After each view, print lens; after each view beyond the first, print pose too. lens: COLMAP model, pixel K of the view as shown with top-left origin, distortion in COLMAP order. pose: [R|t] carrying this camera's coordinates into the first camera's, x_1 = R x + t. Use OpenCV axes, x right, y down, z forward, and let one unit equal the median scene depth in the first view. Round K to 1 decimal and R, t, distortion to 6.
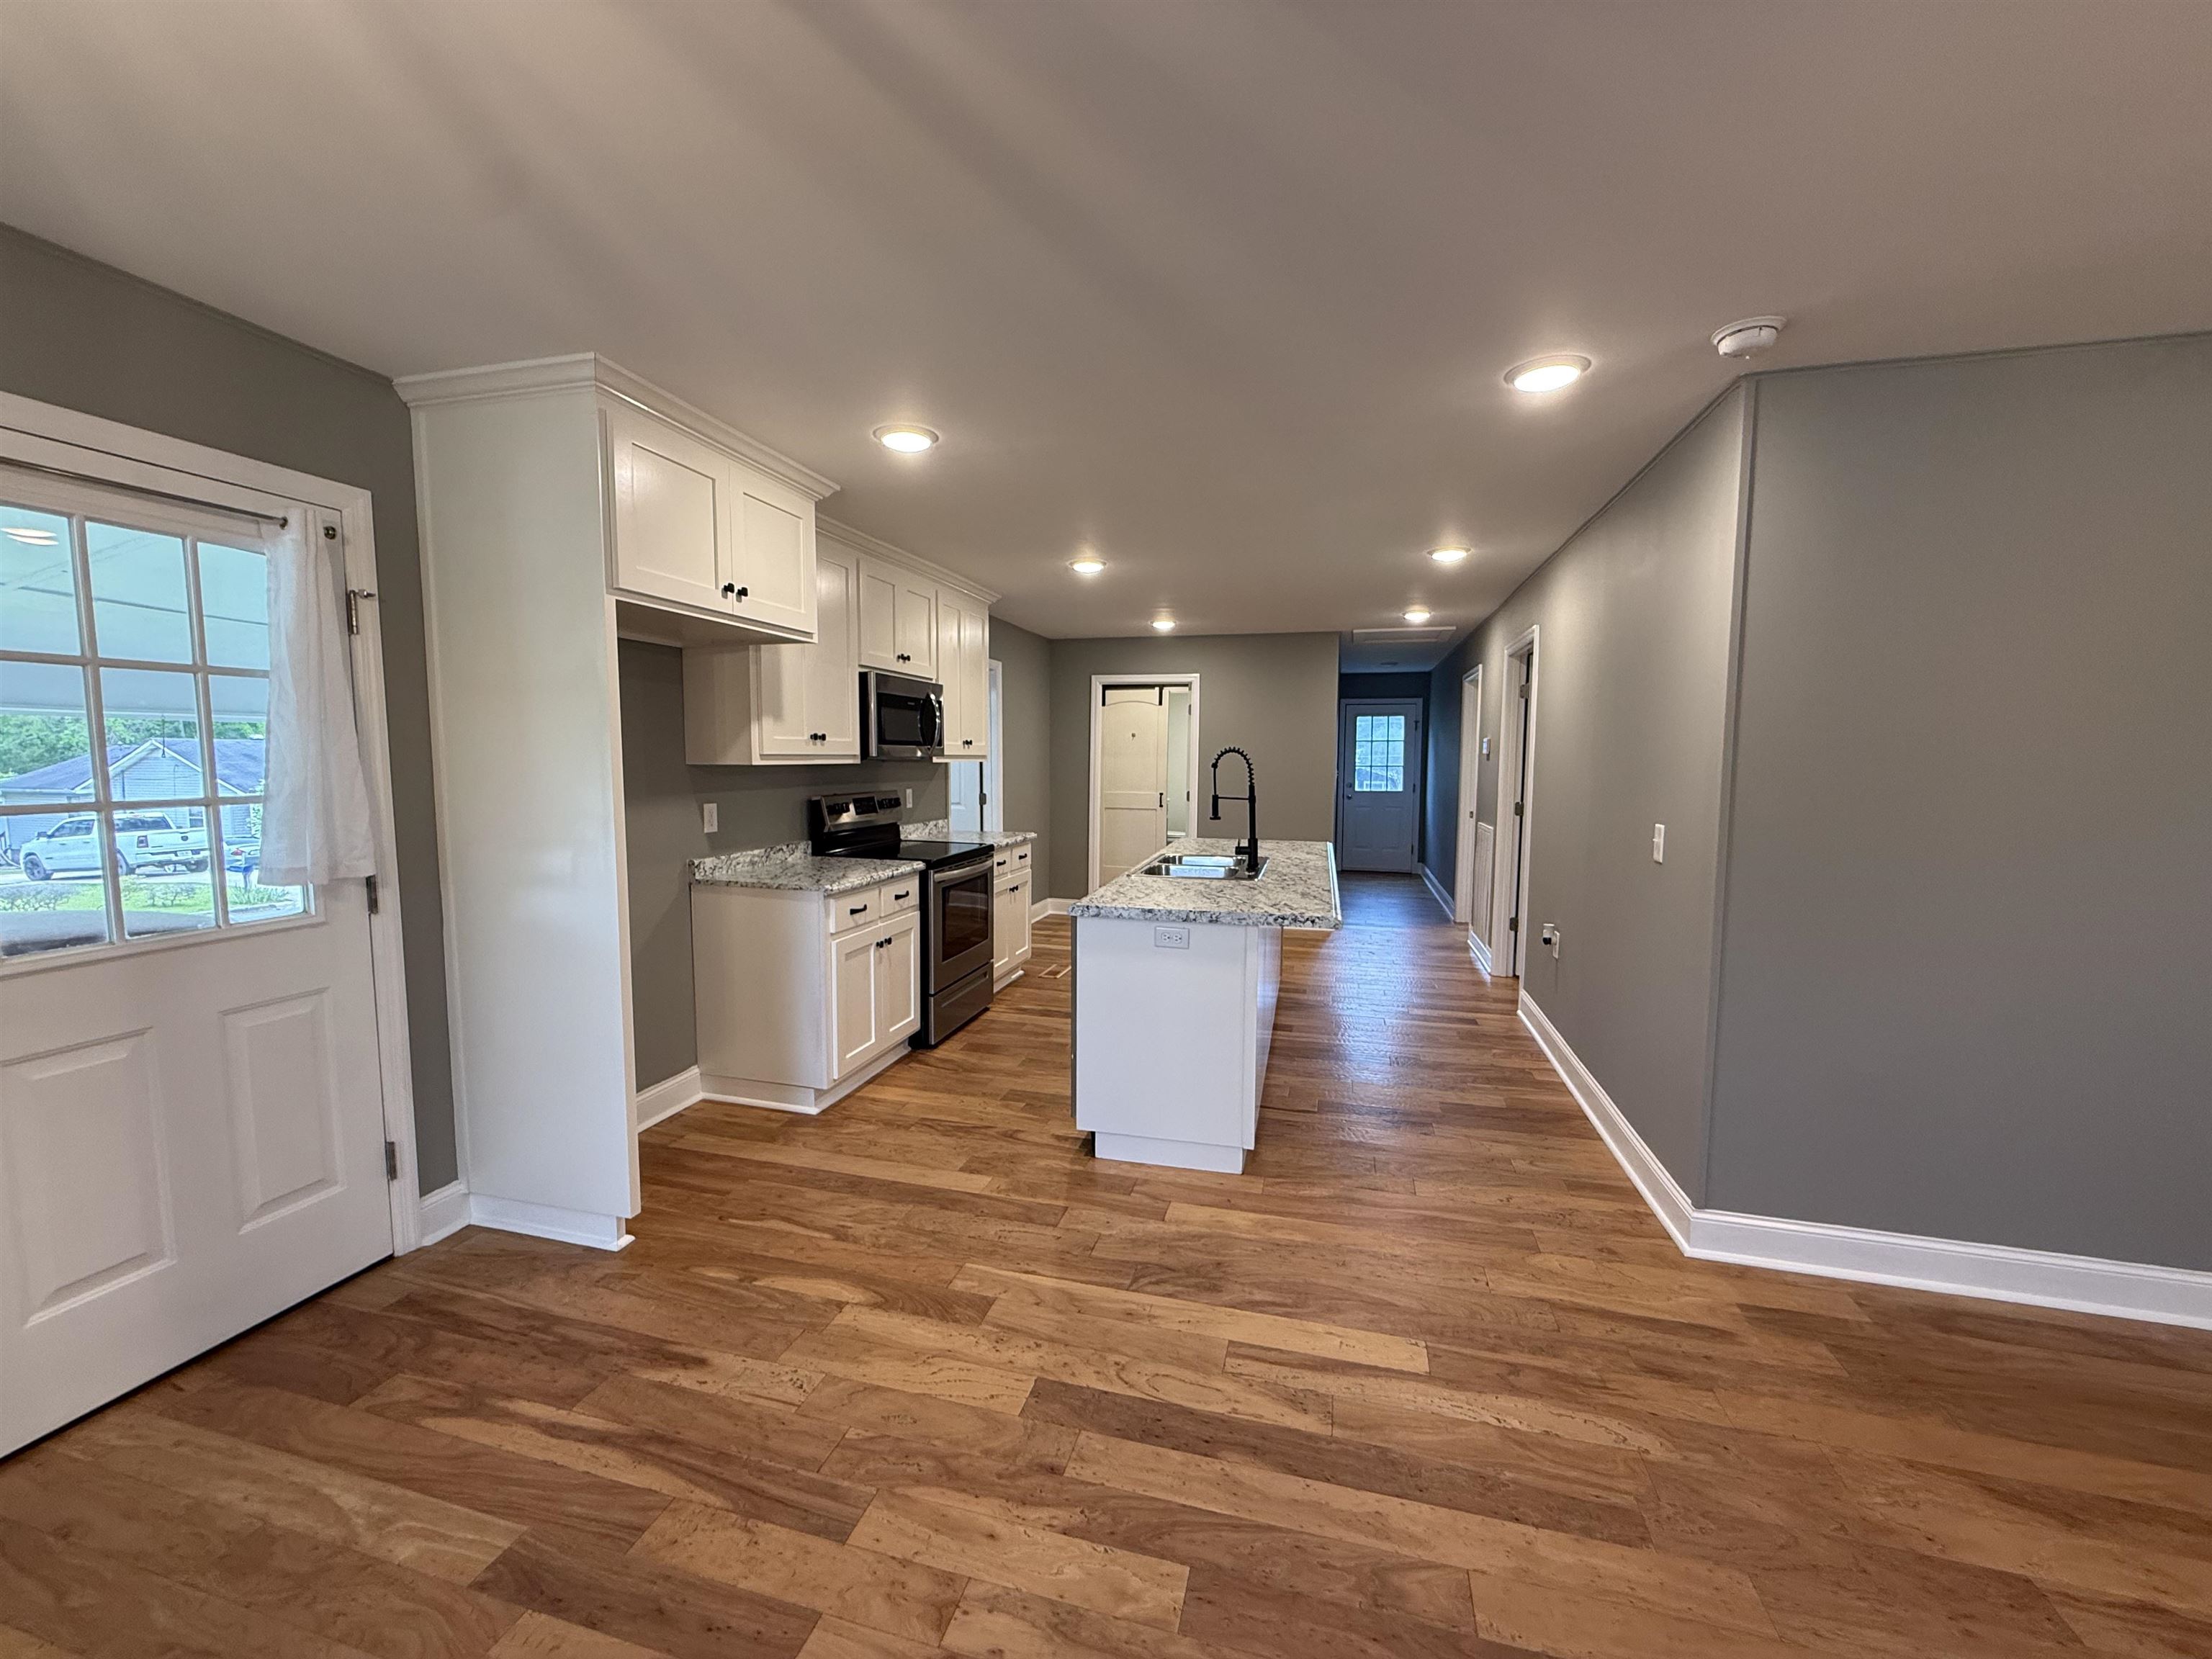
lens RADIAL K [[886.6, 0, 1100.7], [0, 886.6, 827.6], [0, 0, 1]] dist [-0.000313, 0.000273]
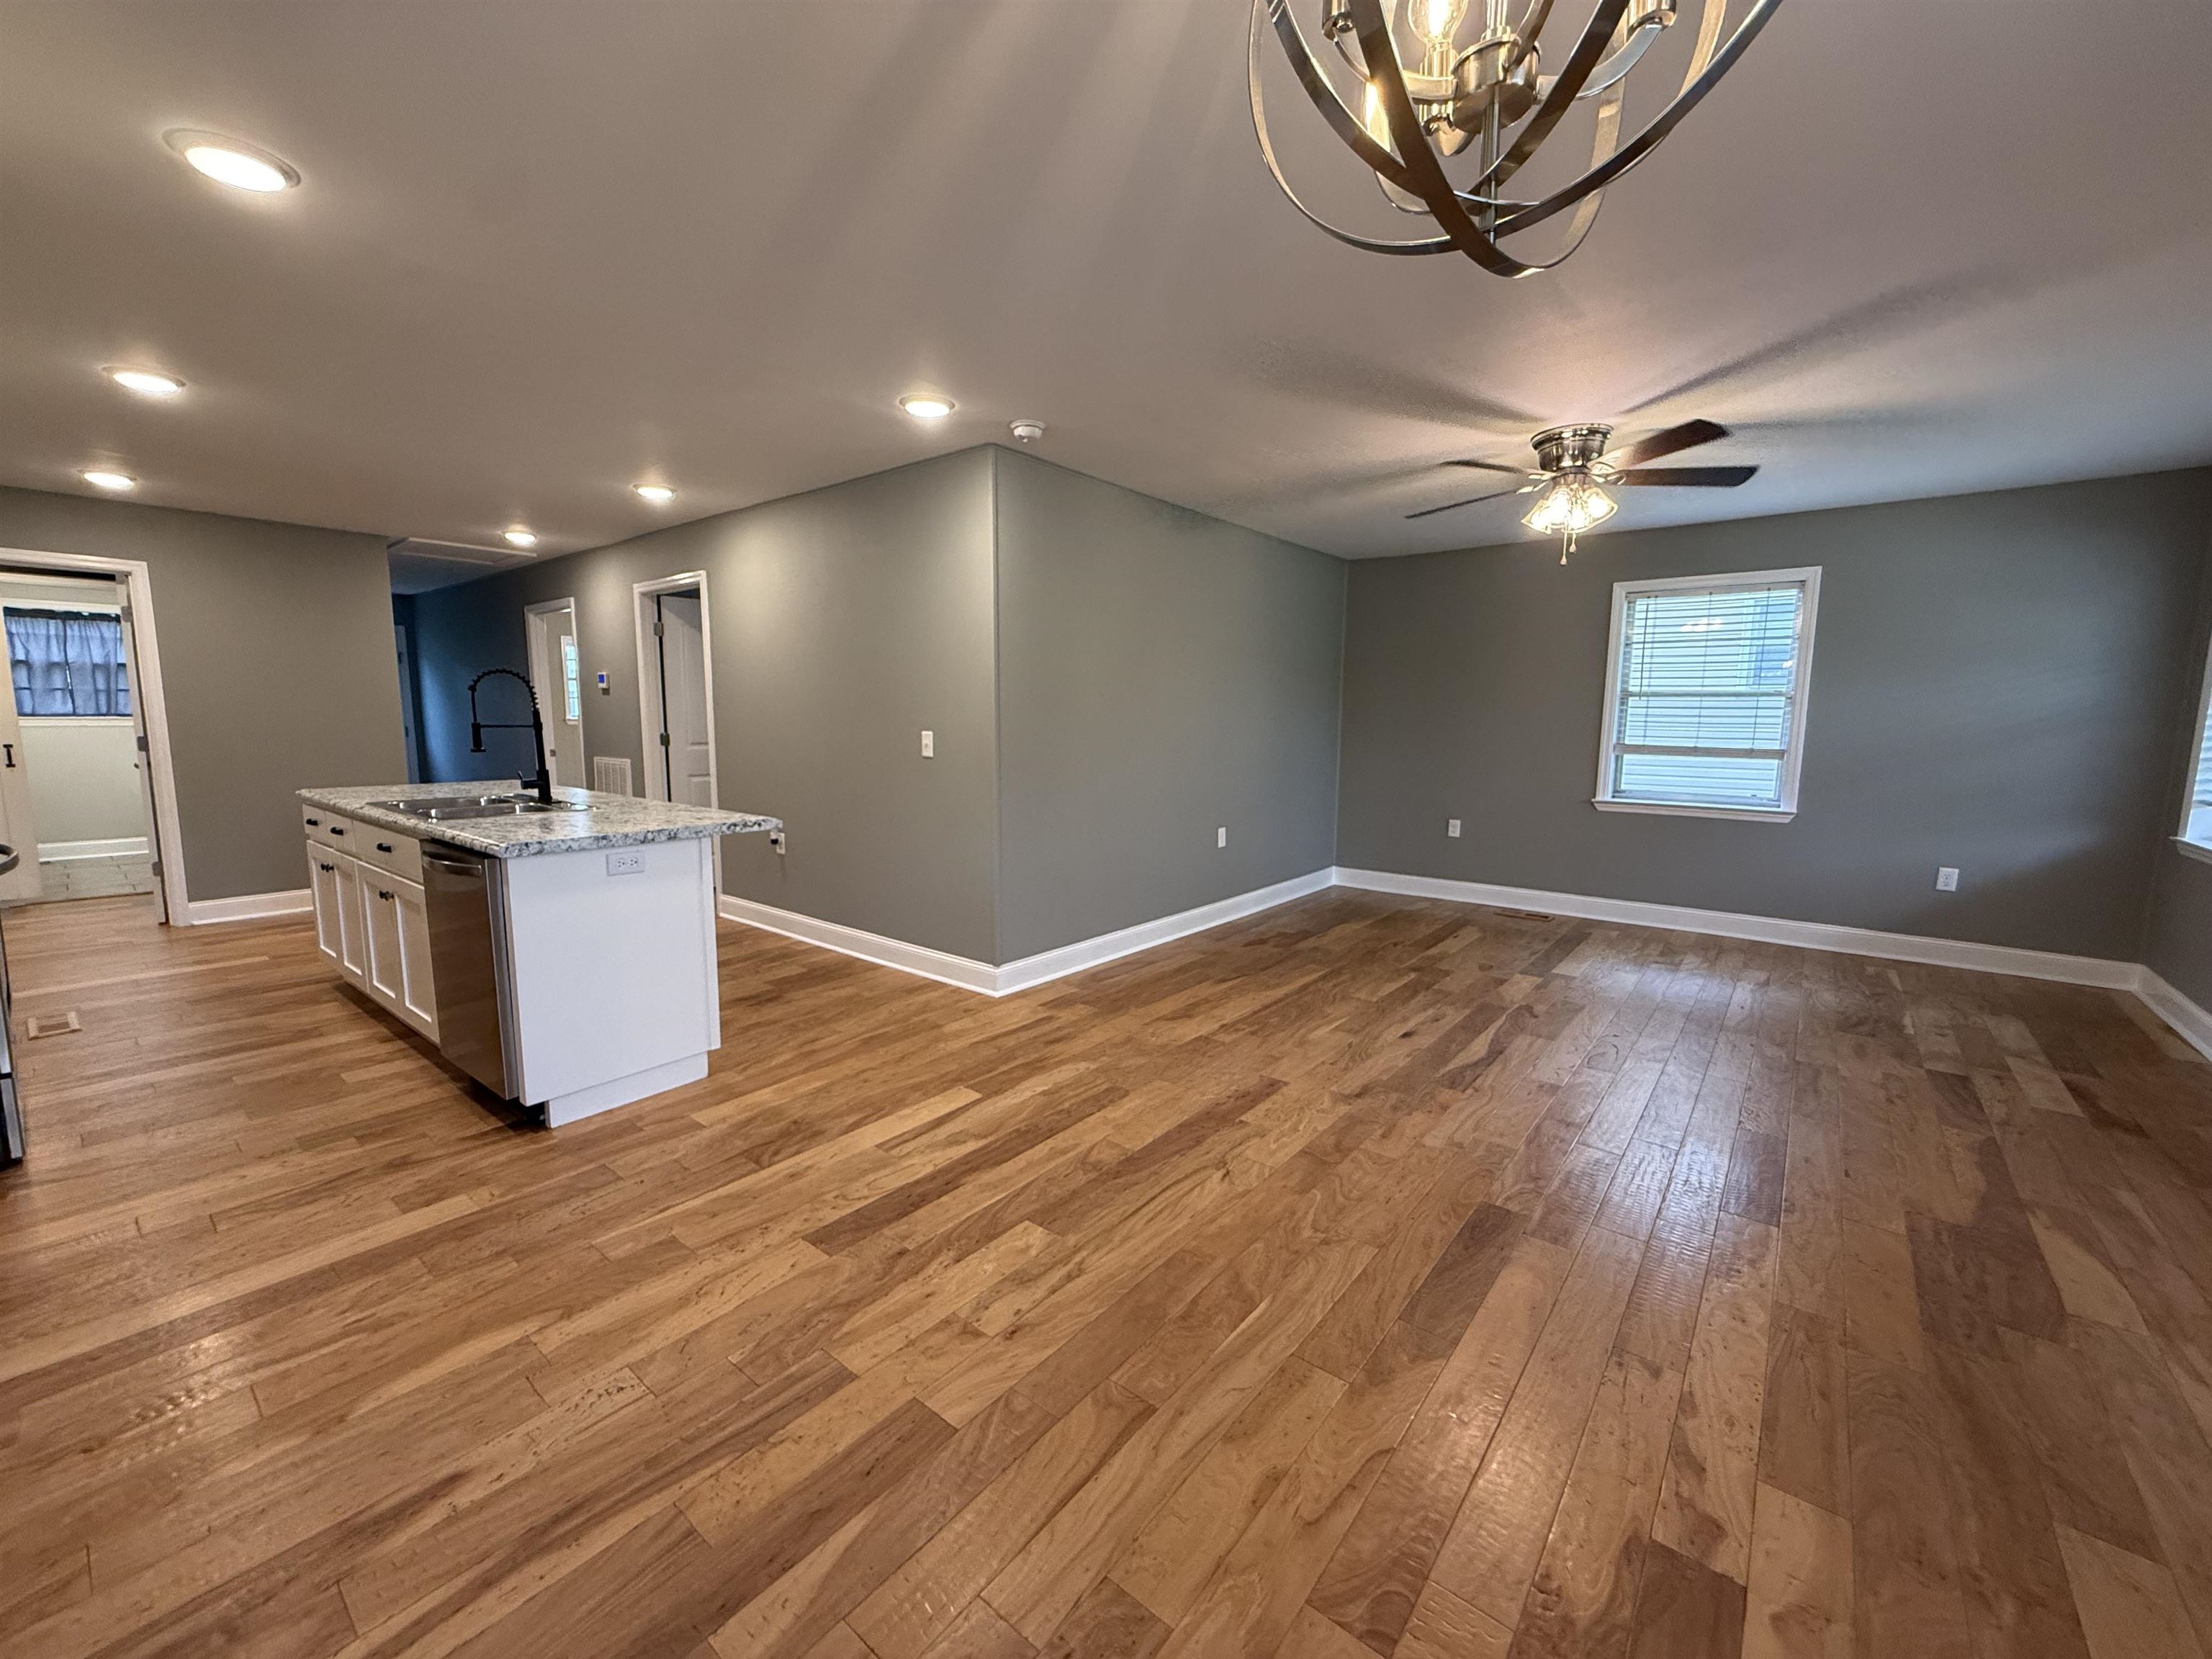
lens RADIAL K [[886.6, 0, 1100.7], [0, 886.6, 827.6], [0, 0, 1]] dist [-0.000313, 0.000273]
pose [[0.400387, -0.119292, 0.908548, -0.811715], [0.067923, 0.992626, 0.100399, 0.035254], [-0.913825, 0.021513, 0.405537, 0.203254]]
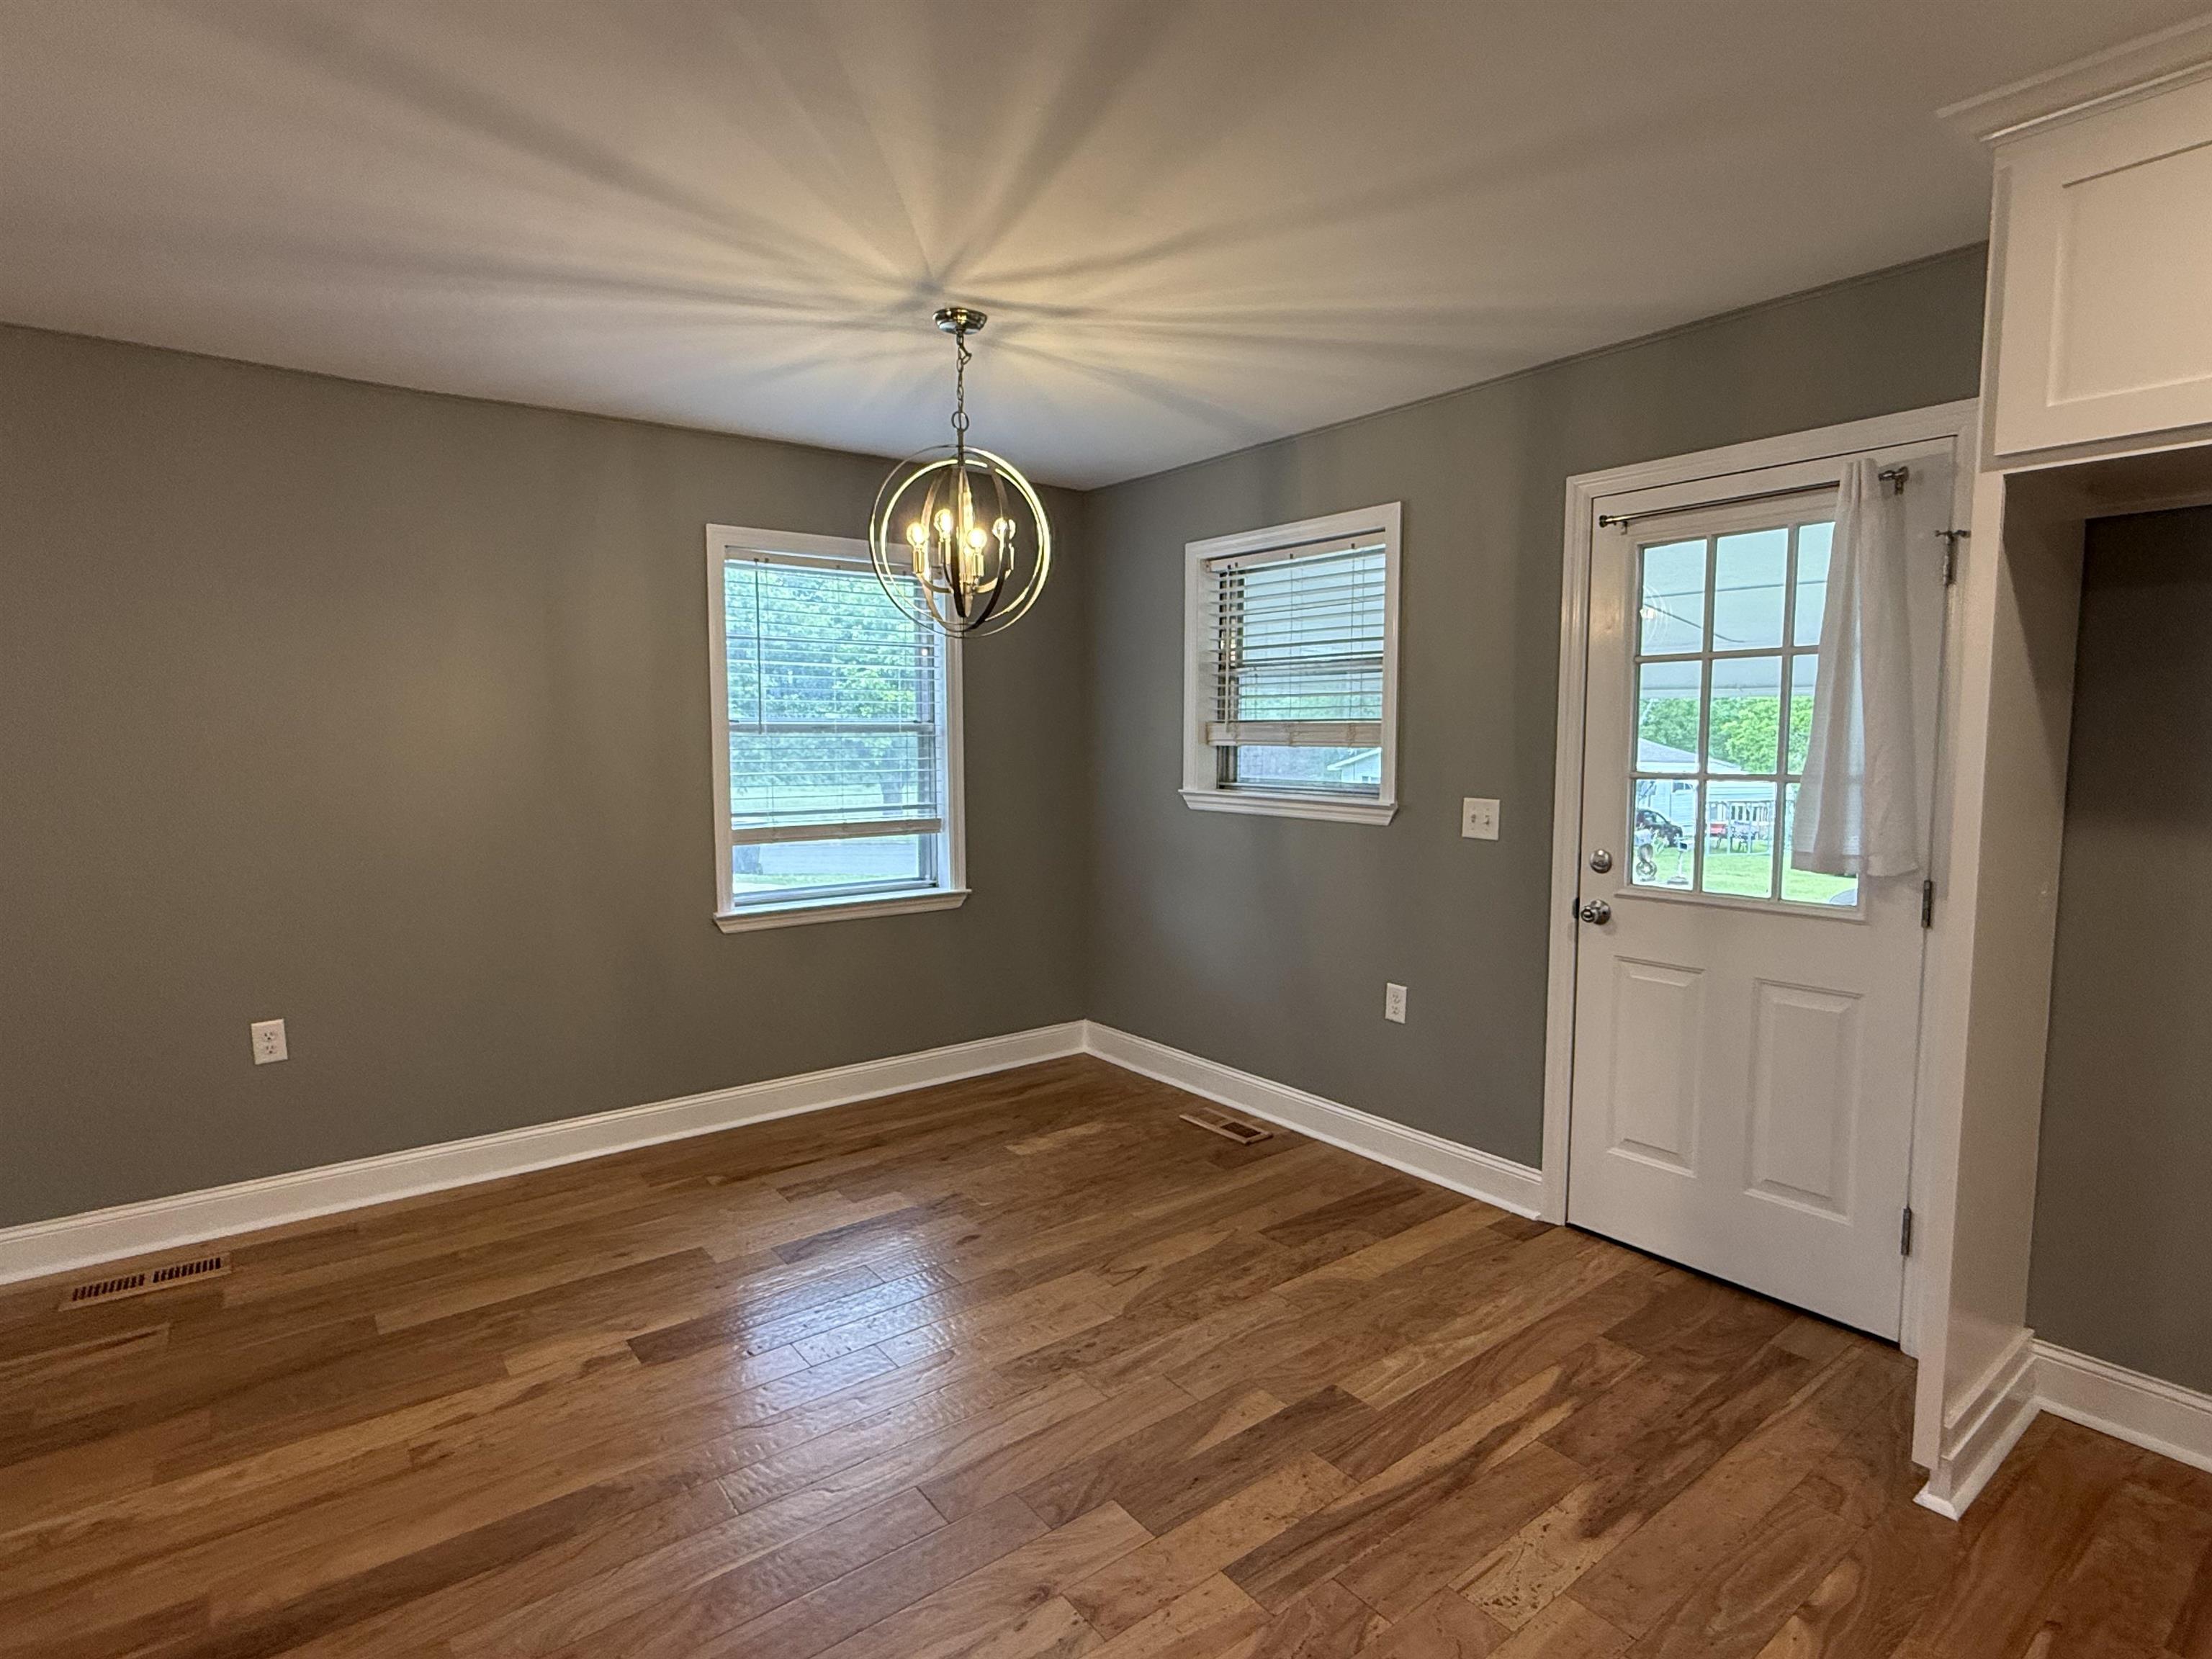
lens RADIAL K [[1120.4, 0, 1086.9], [0, 1120.4, 827.8], [0, 0, 1]] dist [0.001364, -0.000528]
pose [[-0.611668, 0.065509, -0.788397, 0.514832], [-0.063200, 0.989334, 0.131238, -0.090392], [0.788586, 0.130101, -0.601004, 1.127096]]
